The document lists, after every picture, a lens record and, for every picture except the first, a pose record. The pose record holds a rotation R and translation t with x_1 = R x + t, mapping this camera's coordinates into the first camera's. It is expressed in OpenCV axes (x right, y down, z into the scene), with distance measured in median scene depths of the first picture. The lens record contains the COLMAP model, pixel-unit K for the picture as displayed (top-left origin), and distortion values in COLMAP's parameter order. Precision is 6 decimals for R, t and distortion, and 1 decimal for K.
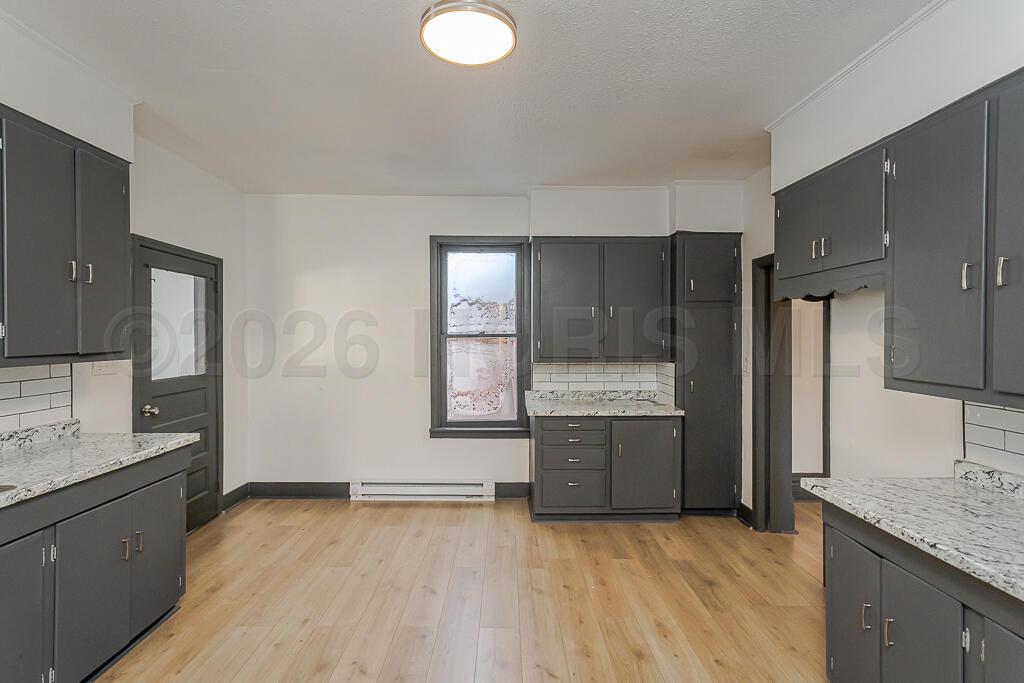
lens RADIAL K [[502.7, 0, 510.5], [0, 502.7, 339.5], [0, 0, 1]] dist [0.003480, 0.001286]
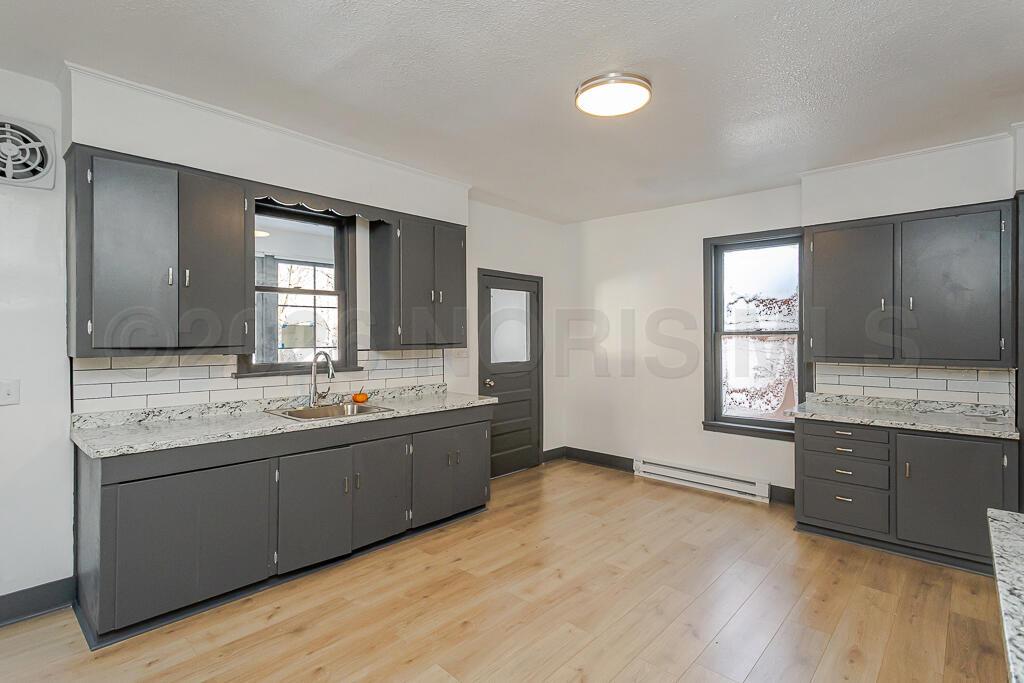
lens RADIAL K [[502.7, 0, 511.6], [0, 502.7, 337.8], [0, 0, 1]] dist [0.003480, 0.001286]
pose [[0.735828, 0.003734, -0.677158, 0.278907], [-0.003684, 0.999992, 0.001511, 0.002383], [0.677158, 0.001383, 0.735836, -0.053845]]
